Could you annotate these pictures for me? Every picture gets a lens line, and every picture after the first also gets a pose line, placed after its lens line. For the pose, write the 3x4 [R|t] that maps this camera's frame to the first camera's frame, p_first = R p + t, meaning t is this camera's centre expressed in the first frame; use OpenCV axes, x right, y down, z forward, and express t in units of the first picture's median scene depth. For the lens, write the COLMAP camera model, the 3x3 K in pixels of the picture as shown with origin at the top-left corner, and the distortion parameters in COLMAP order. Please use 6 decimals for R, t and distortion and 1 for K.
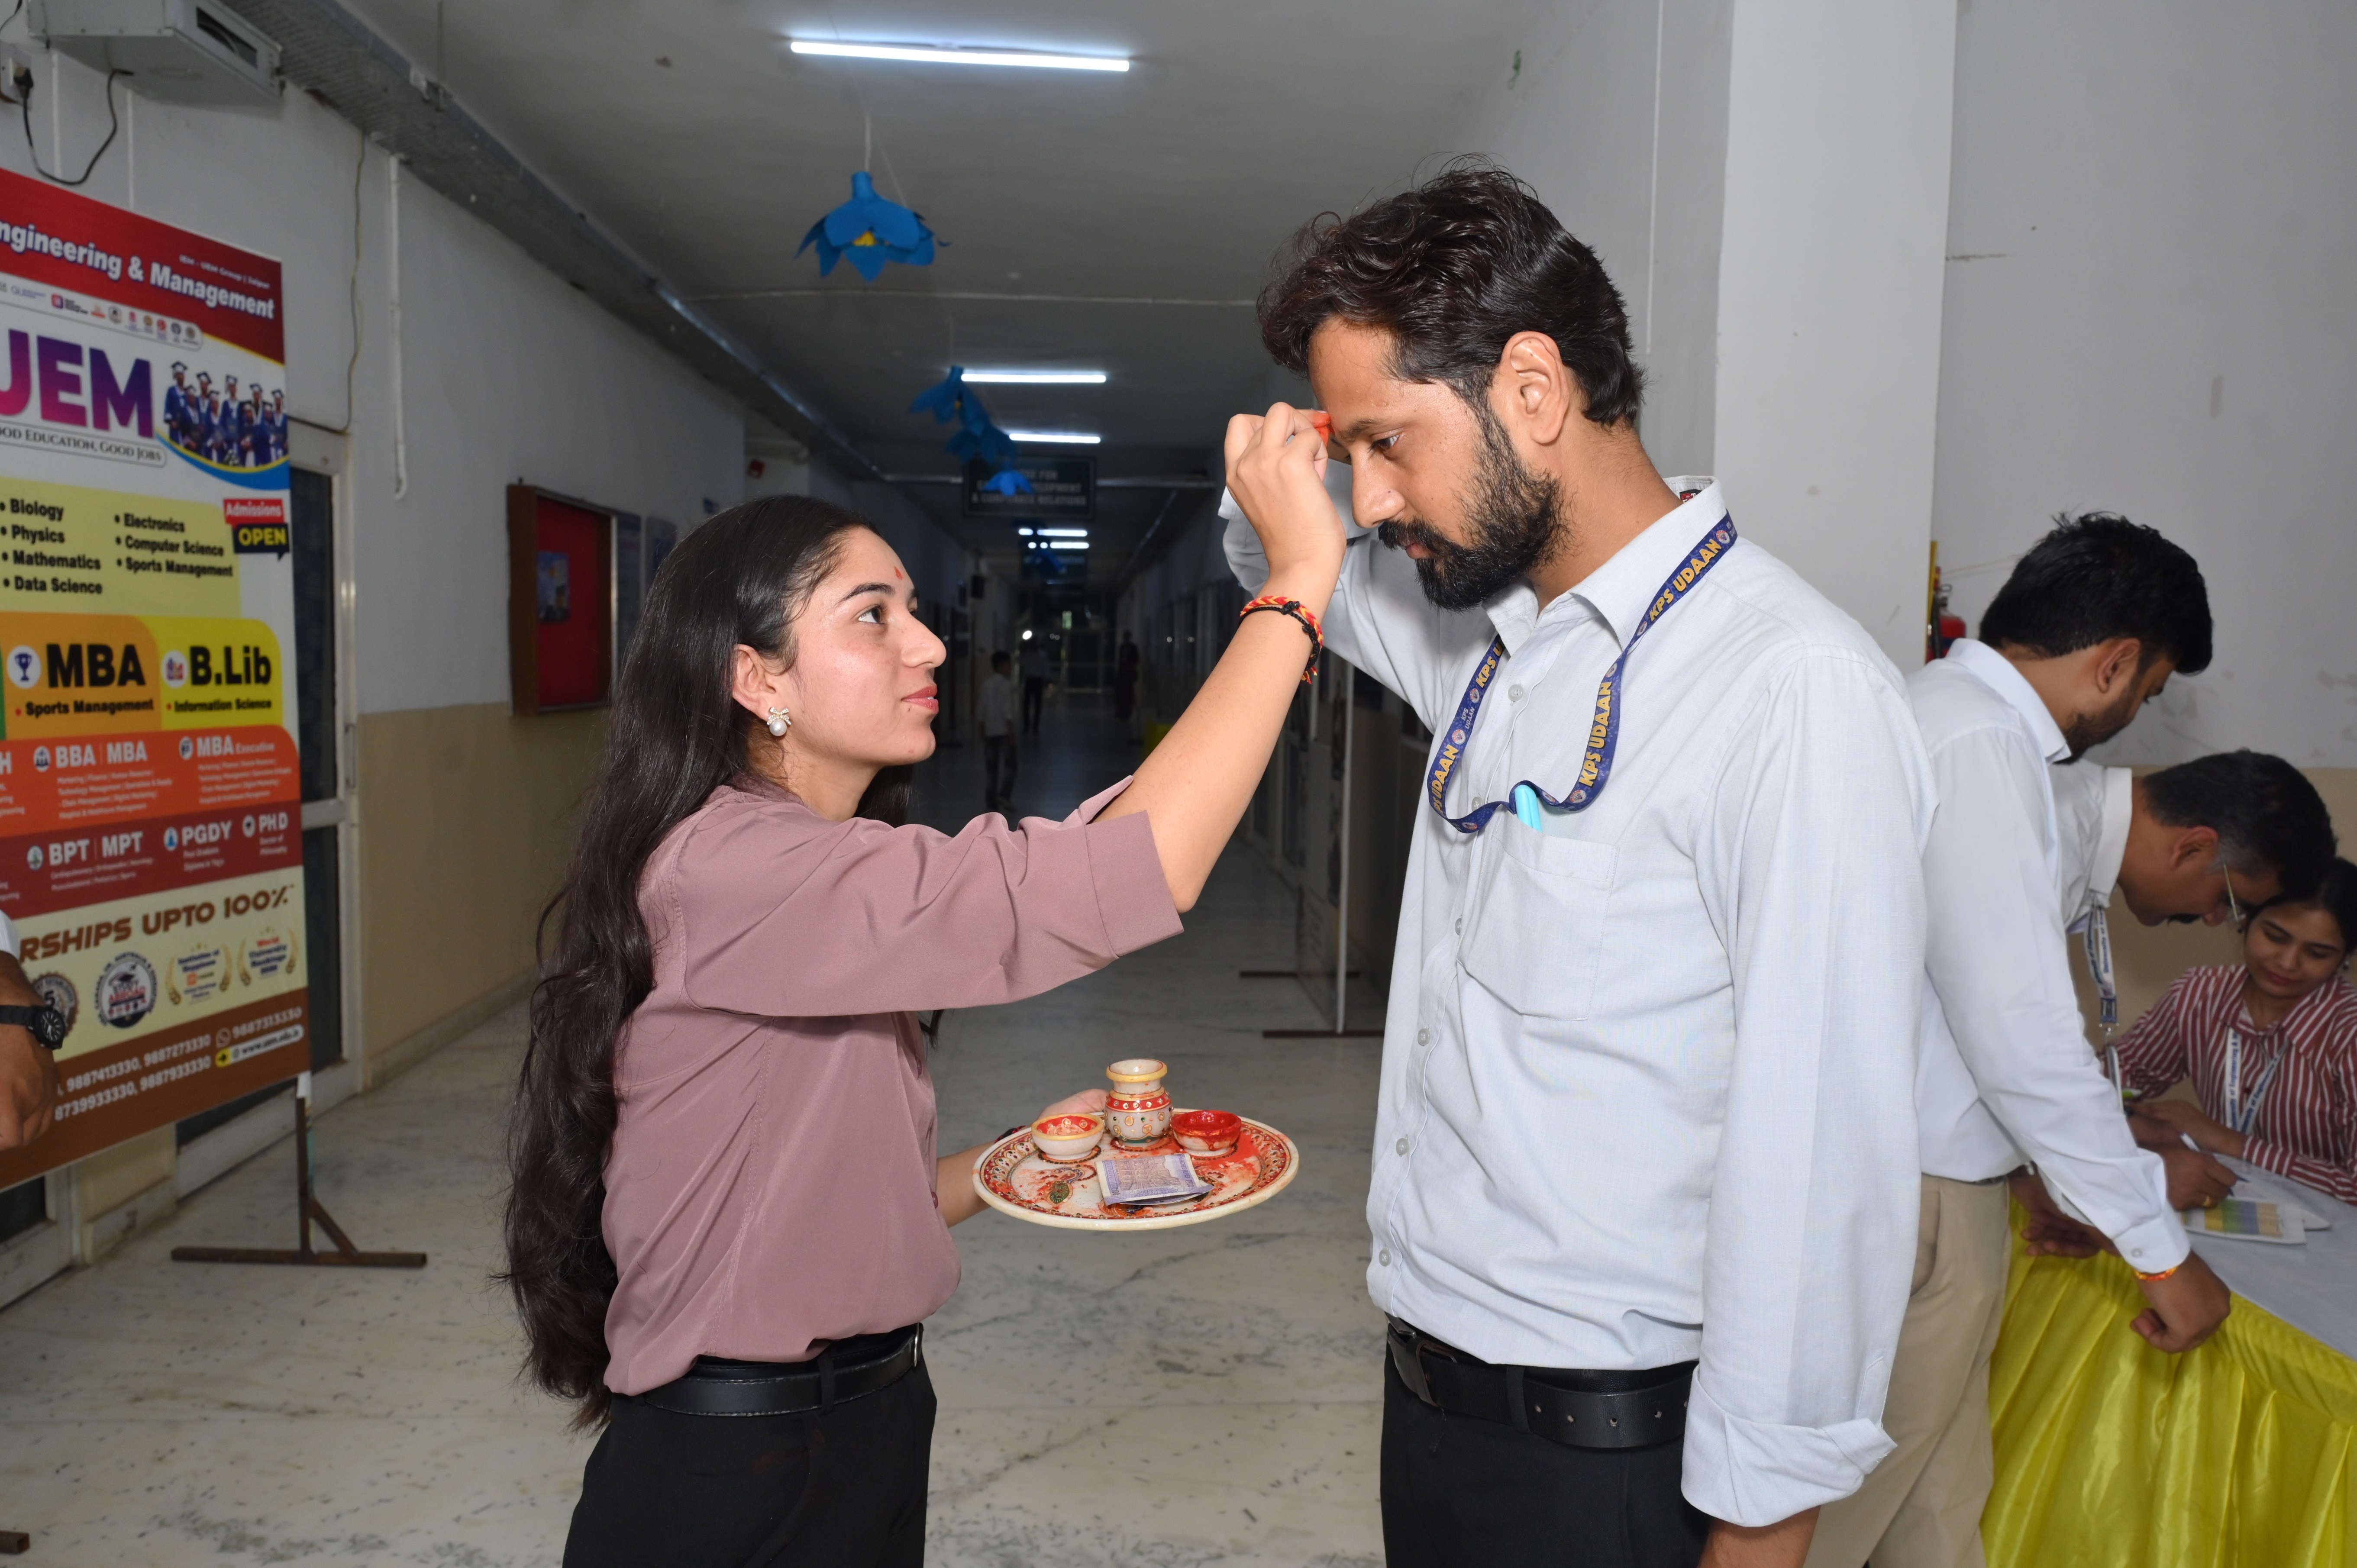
lens RADIAL K [[1701.2, 0, 1190.9], [0, 1701.2, 781.8], [0, 0, 1]] dist [0.005398, -0.004768]
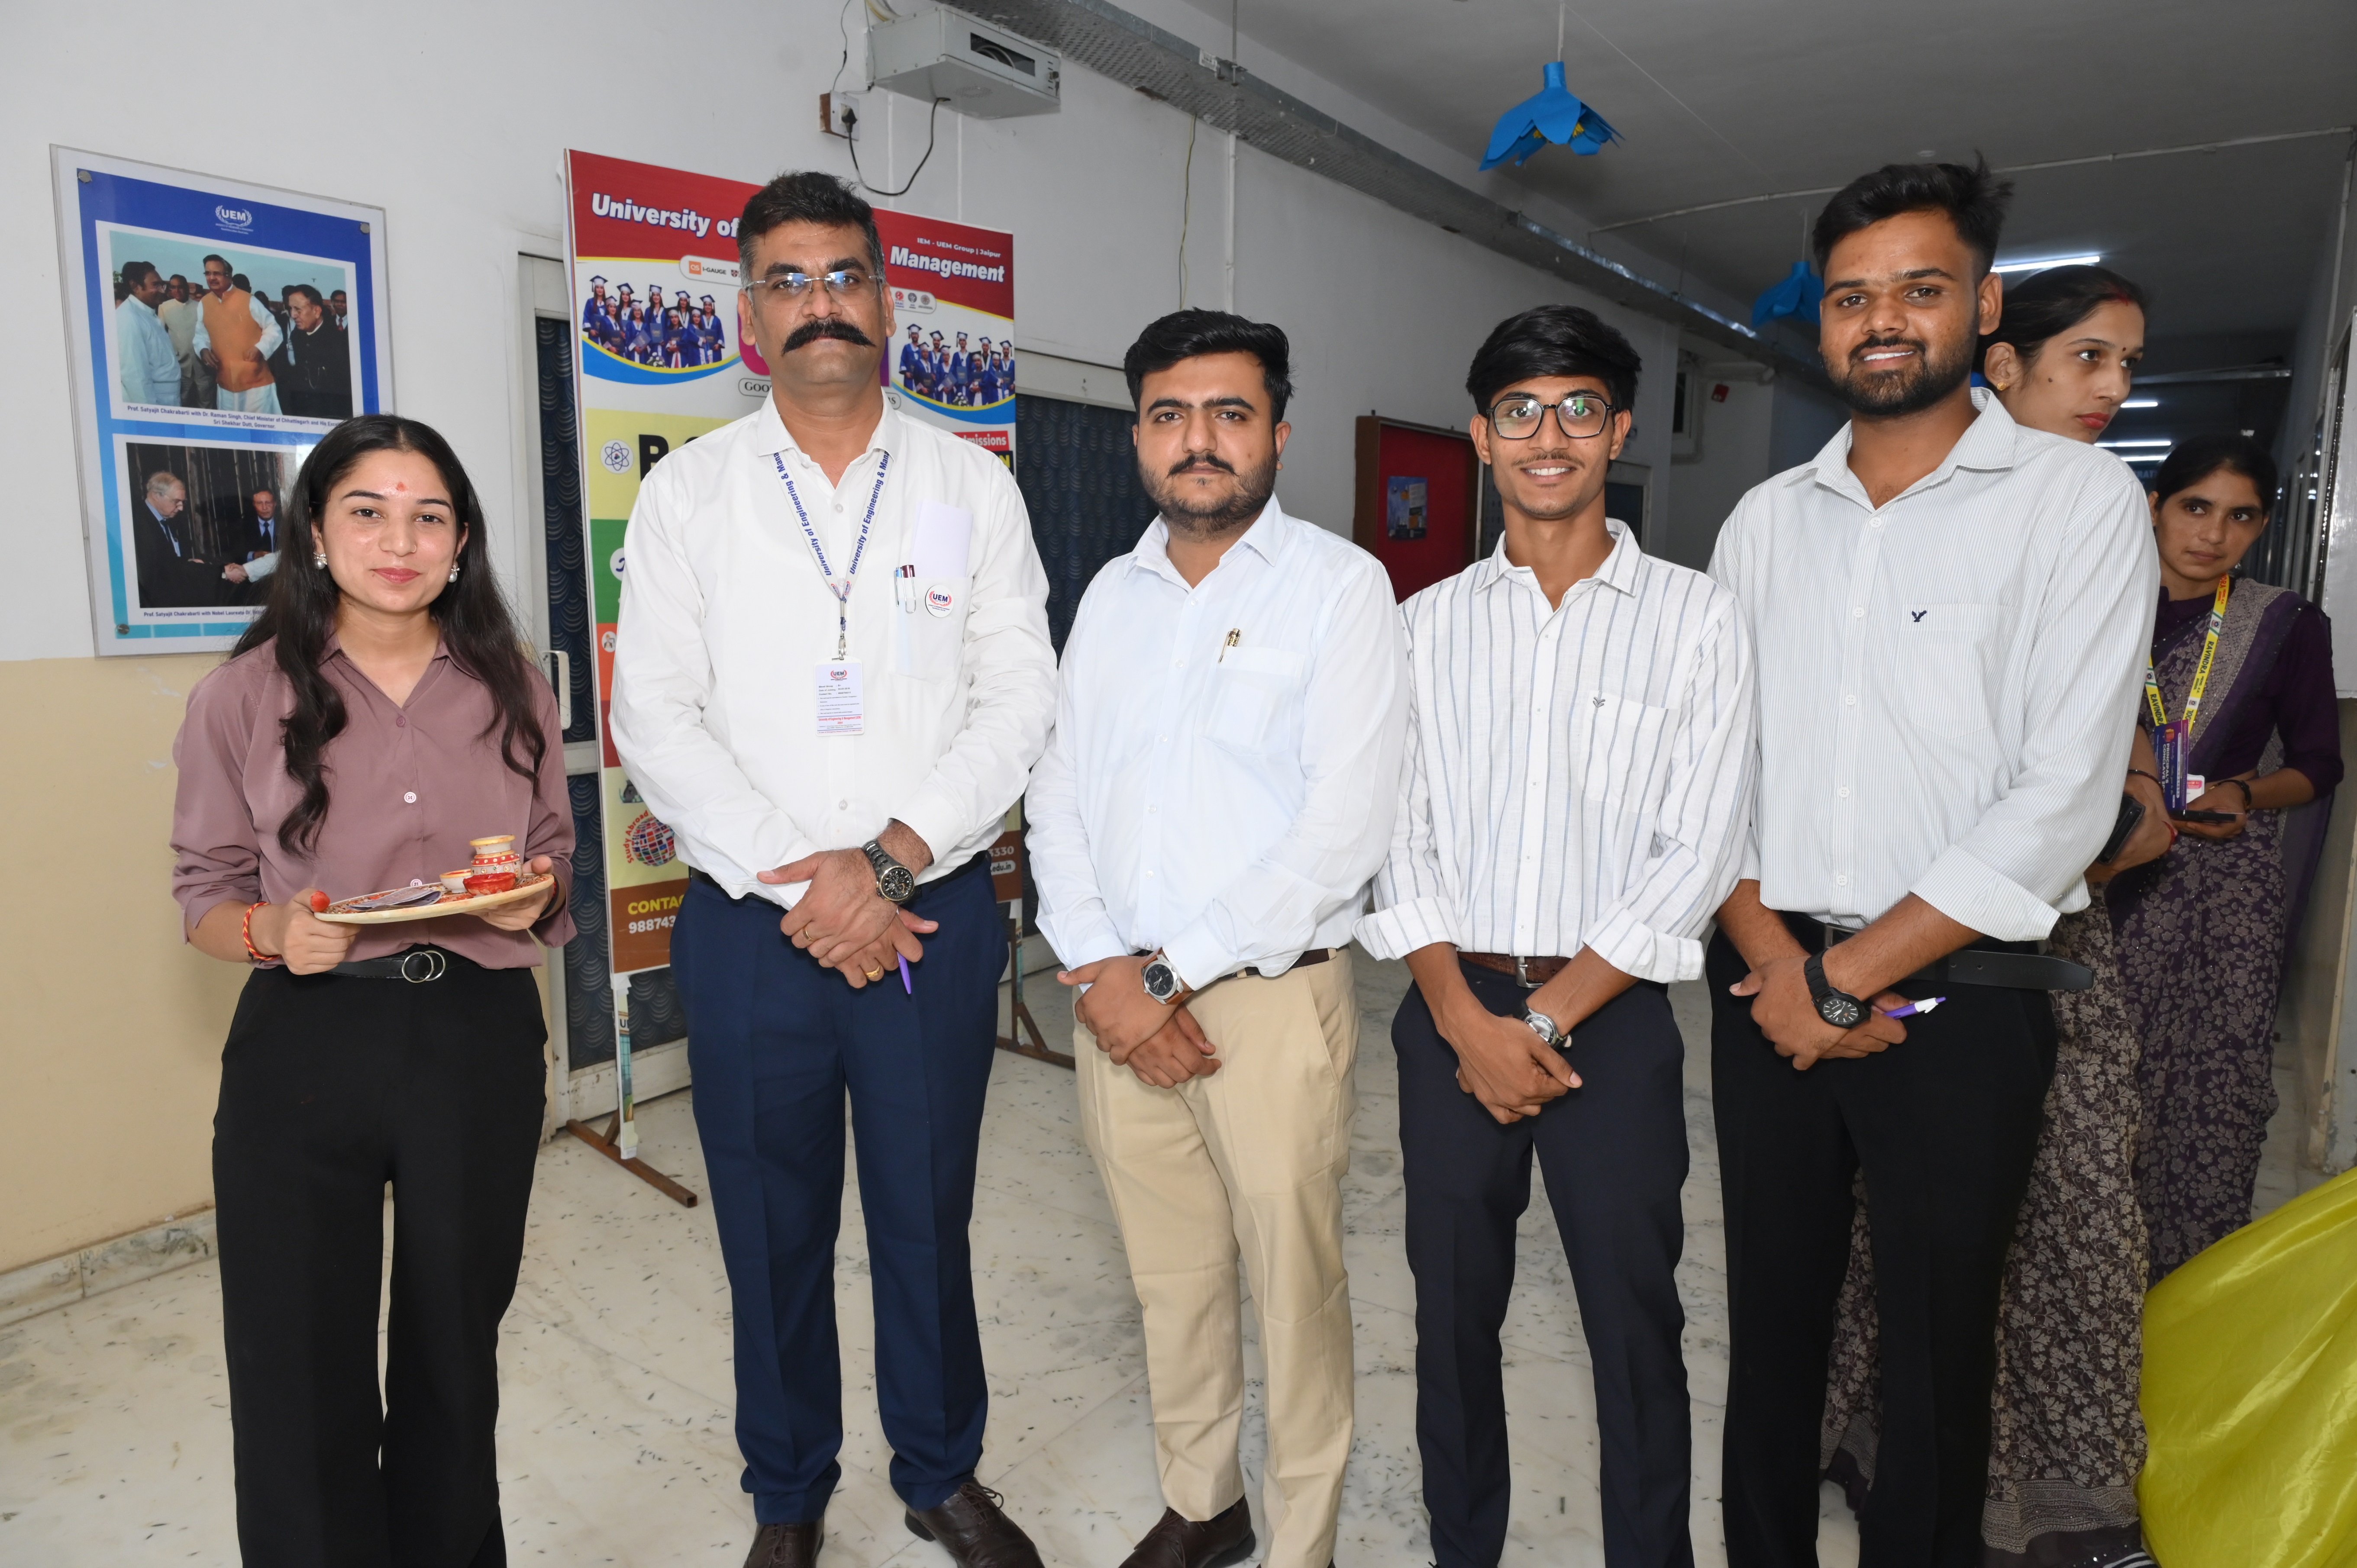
lens RADIAL K [[1566.3, 0, 1166.9], [0, 1566.3, 785.1], [0, 0, 1]] dist [-0.006724, 0.002036]
pose [[0.787925, 0.077281, -0.610903, 0.272791], [-0.044949, 0.996665, 0.068108, 0.005853], [0.614129, -0.026204, 0.788771, 0.182711]]
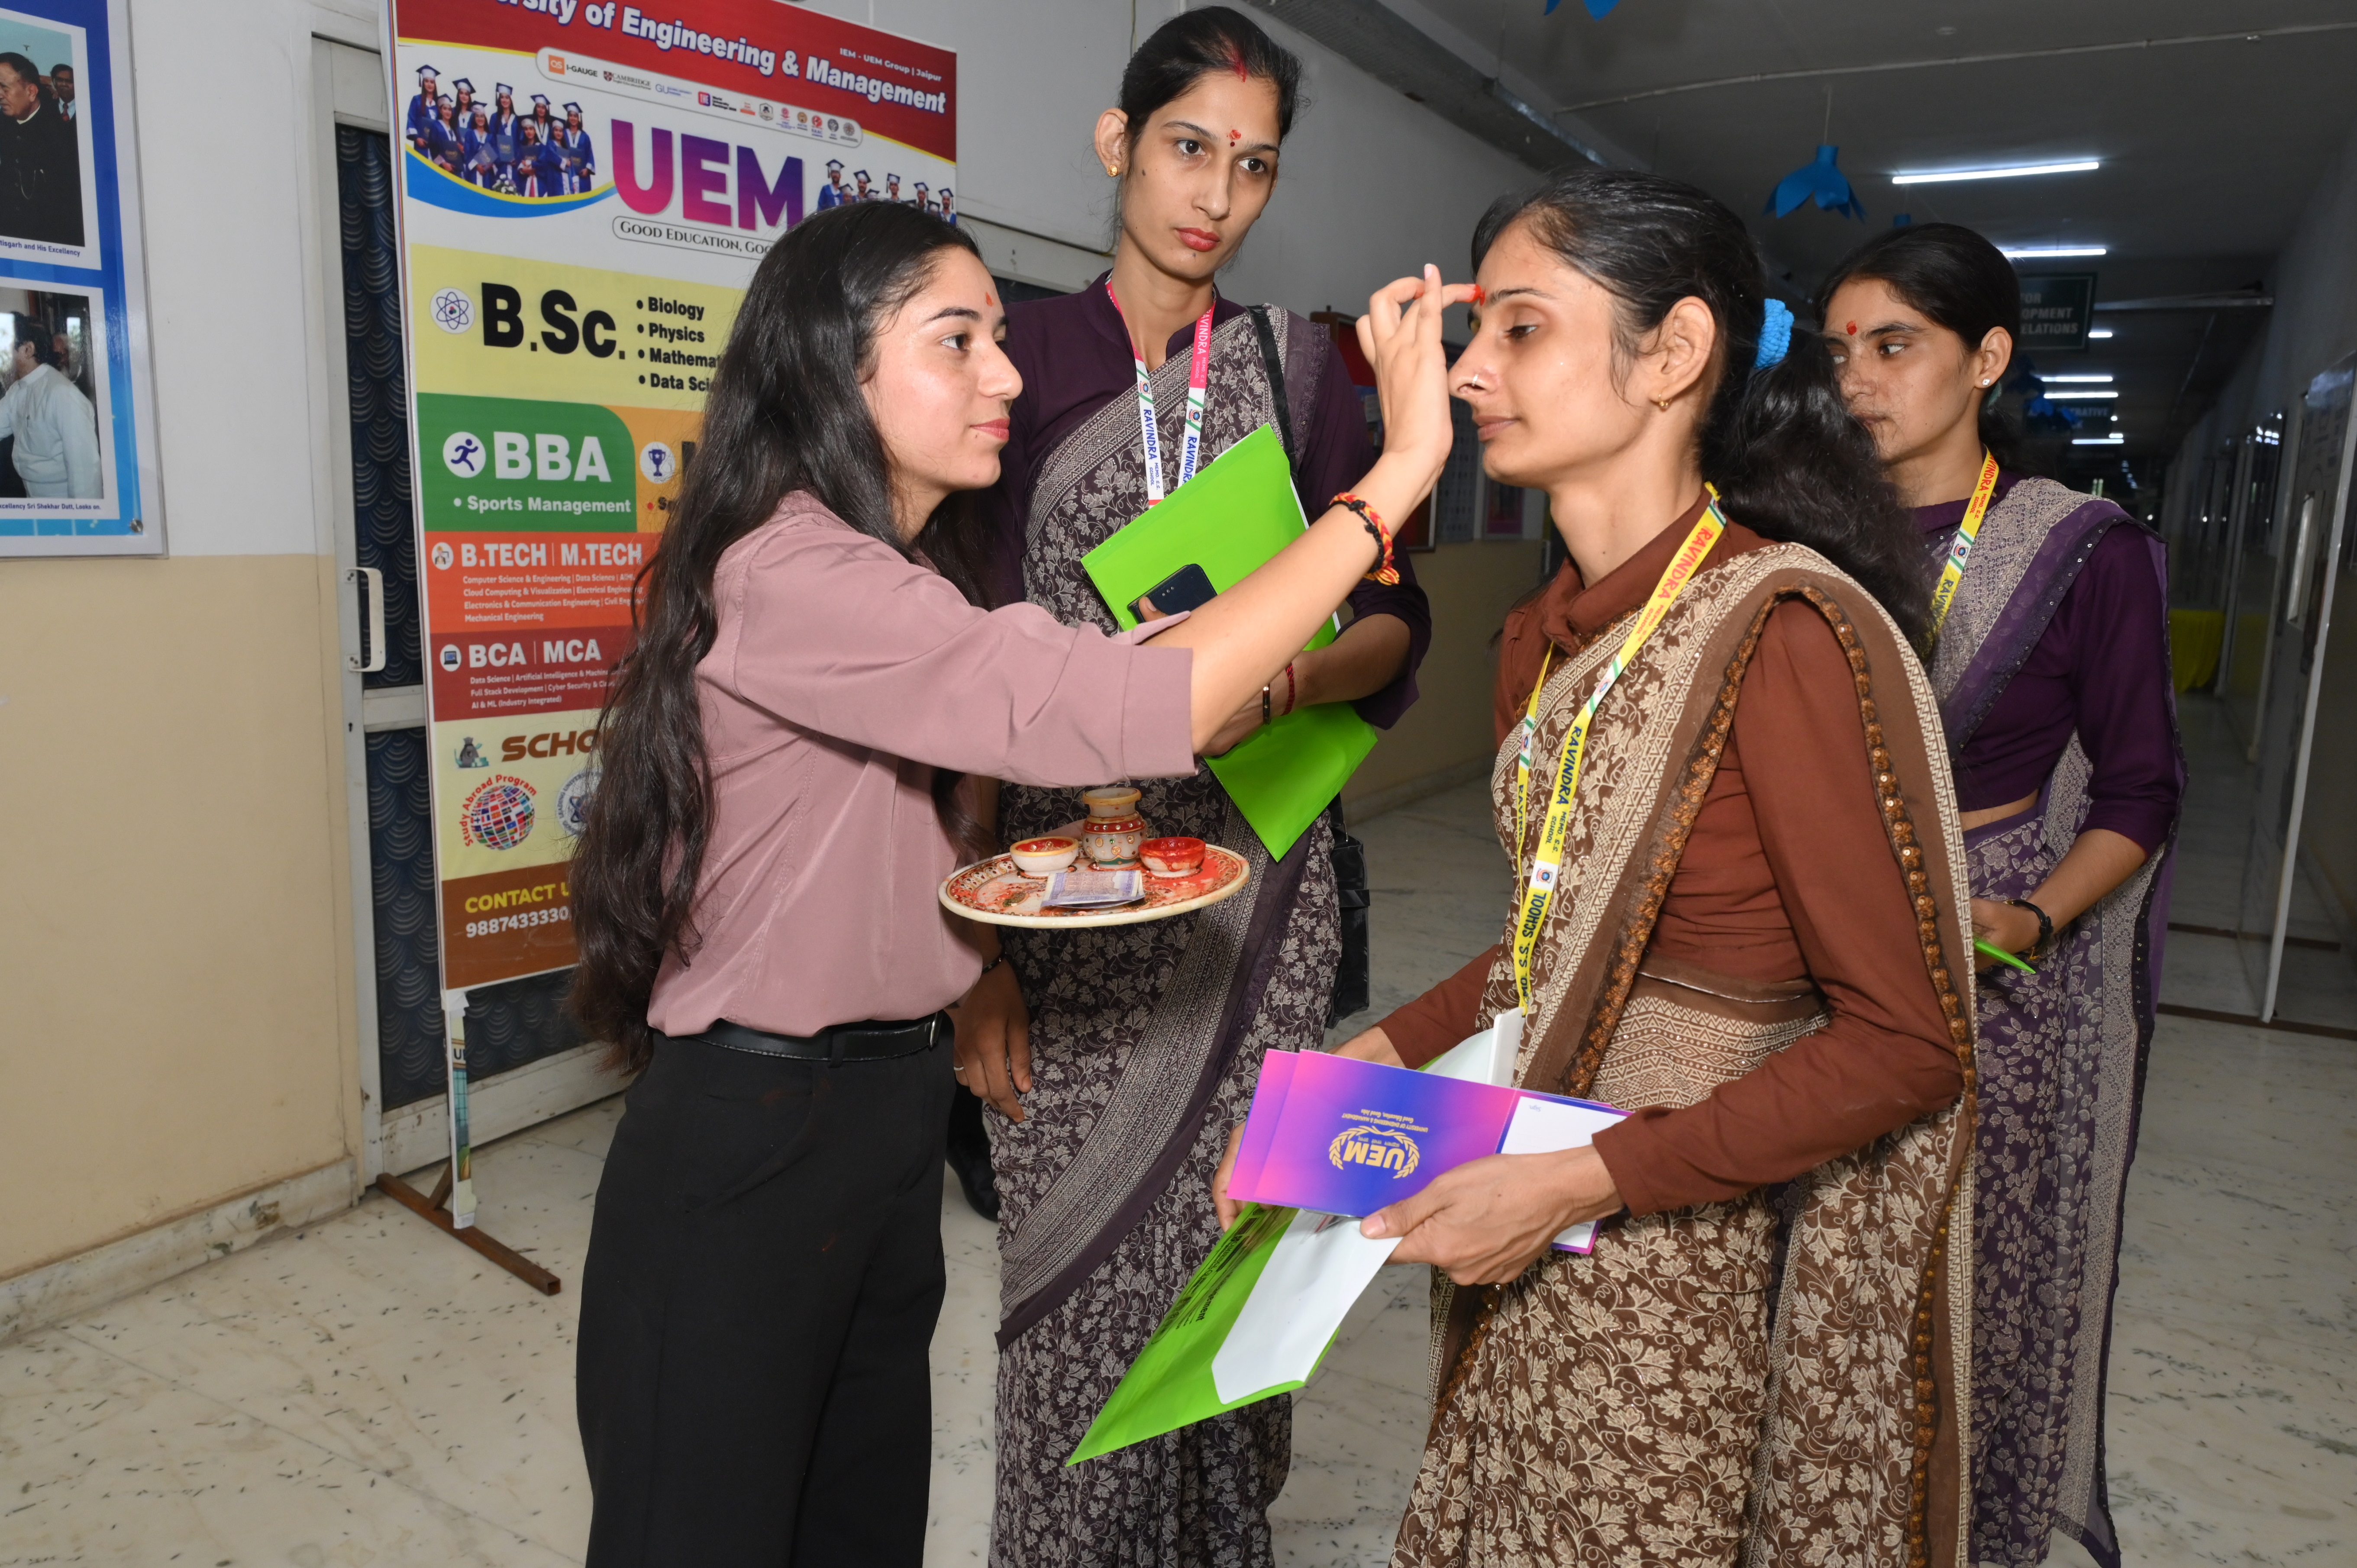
lens RADIAL K [[1708.7, 0, 1180.9], [0, 1708.7, 776.8], [0, 0, 1]] dist [0.031274, -0.037149]
pose [[0.843361, 0.096588, -0.528595, 0.131782], [-0.058947, 0.994405, 0.087655, 0.010810], [0.534105, -0.042766, 0.844336, 0.236030]]
